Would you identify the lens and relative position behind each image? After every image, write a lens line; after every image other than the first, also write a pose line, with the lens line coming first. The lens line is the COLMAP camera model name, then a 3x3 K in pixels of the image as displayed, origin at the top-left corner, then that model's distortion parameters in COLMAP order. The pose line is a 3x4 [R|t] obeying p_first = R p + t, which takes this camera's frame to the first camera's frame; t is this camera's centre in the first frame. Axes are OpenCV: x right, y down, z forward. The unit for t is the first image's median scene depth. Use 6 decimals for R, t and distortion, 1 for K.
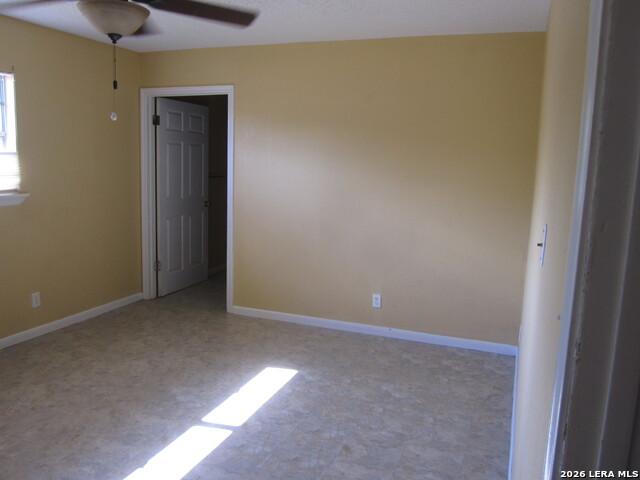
lens RADIAL K [[530.4, 0, 322.0], [0, 530.4, 237.0], [0, 0, 1]] dist [-0.071763, 0.036041]
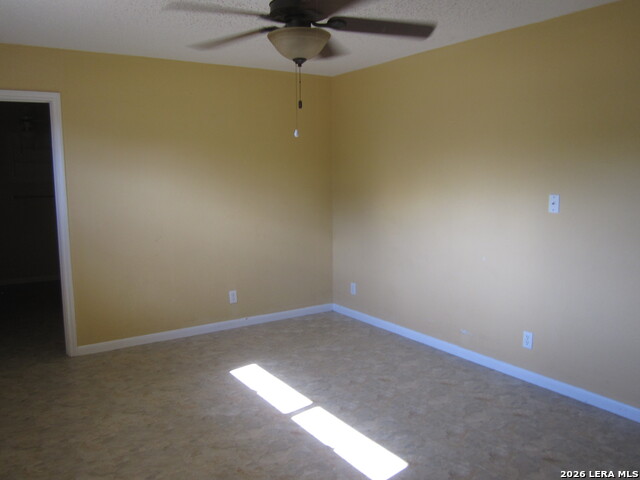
lens RADIAL K [[530.4, 0, 322.0], [0, 530.4, 237.0], [0, 0, 1]] dist [-0.071763, 0.036041]
pose [[0.574993, -0.132580, 0.807345, -0.846895], [0.150385, 0.987097, 0.054993, -0.047899], [-0.804219, 0.089792, 0.587511, 0.225148]]
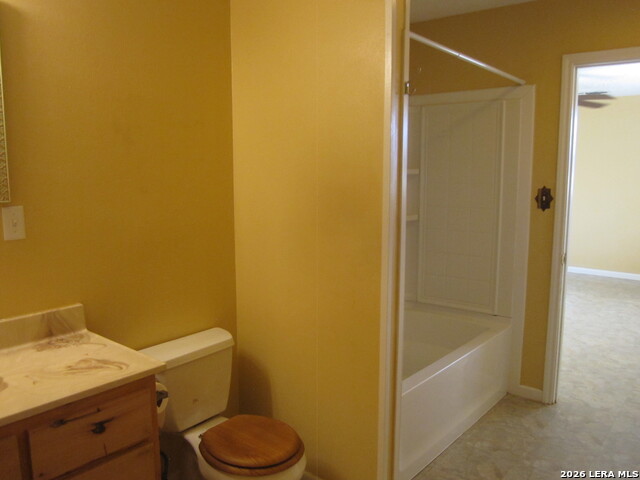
lens RADIAL K [[530.4, 0, 322.0], [0, 530.4, 237.0], [0, 0, 1]] dist [-0.071763, 0.036041]
pose [[-0.951107, -0.072089, 0.300333, -0.109290], [0.016107, 0.959481, 0.281313, -0.350958], [-0.308443, 0.272396, -0.911407, 2.324986]]
